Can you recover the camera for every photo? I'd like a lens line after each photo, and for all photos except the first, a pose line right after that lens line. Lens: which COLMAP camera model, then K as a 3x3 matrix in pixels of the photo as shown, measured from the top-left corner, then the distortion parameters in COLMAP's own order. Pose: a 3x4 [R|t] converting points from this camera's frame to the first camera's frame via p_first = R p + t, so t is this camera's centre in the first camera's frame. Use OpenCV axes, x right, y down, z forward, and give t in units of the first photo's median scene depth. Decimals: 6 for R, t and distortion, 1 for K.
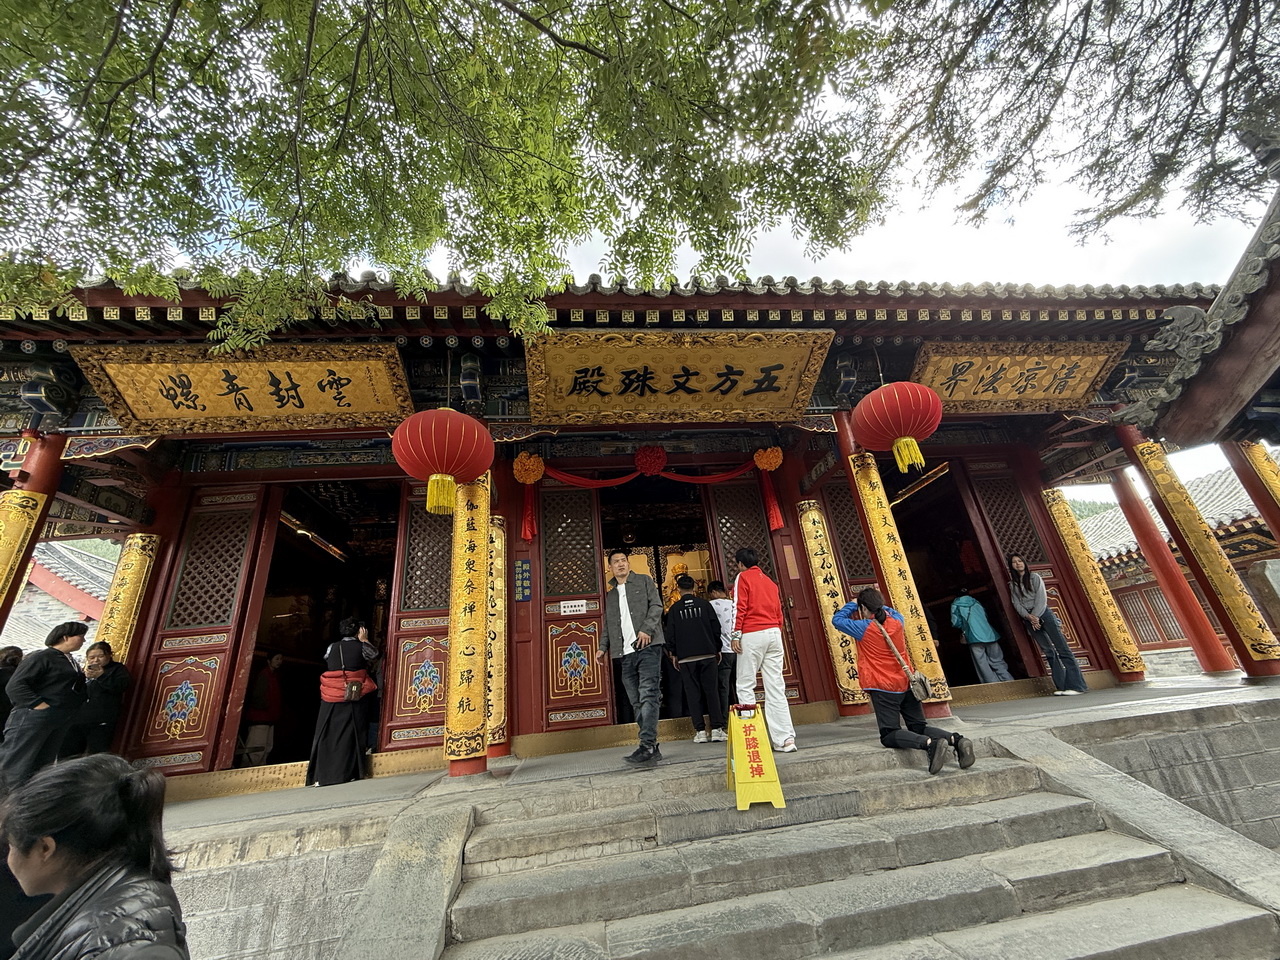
lens RADIAL K [[505.9, 0, 630.2], [0, 505.9, 481.1], [0, 0, 1]] dist [0.004165, -0.000268]
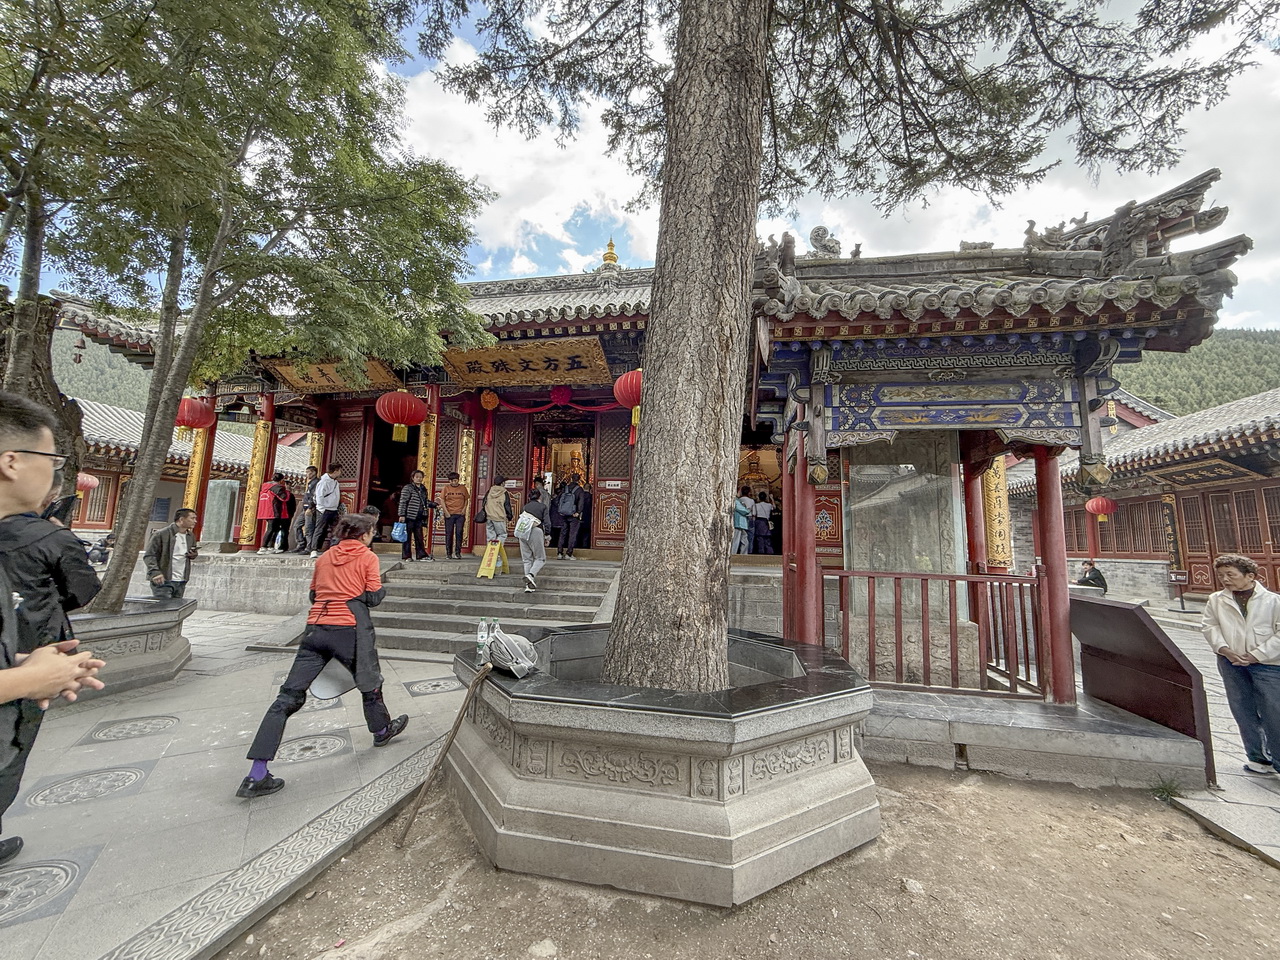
lens RADIAL K [[505.9, 0, 630.2], [0, 505.9, 481.1], [0, 0, 1]] dist [0.004165, -0.000268]
pose [[0.938772, 0.083442, -0.334282, 1.018638], [0.017425, 0.957490, 0.287941, -0.303572], [0.344098, -0.276135, 0.897411, -0.502715]]
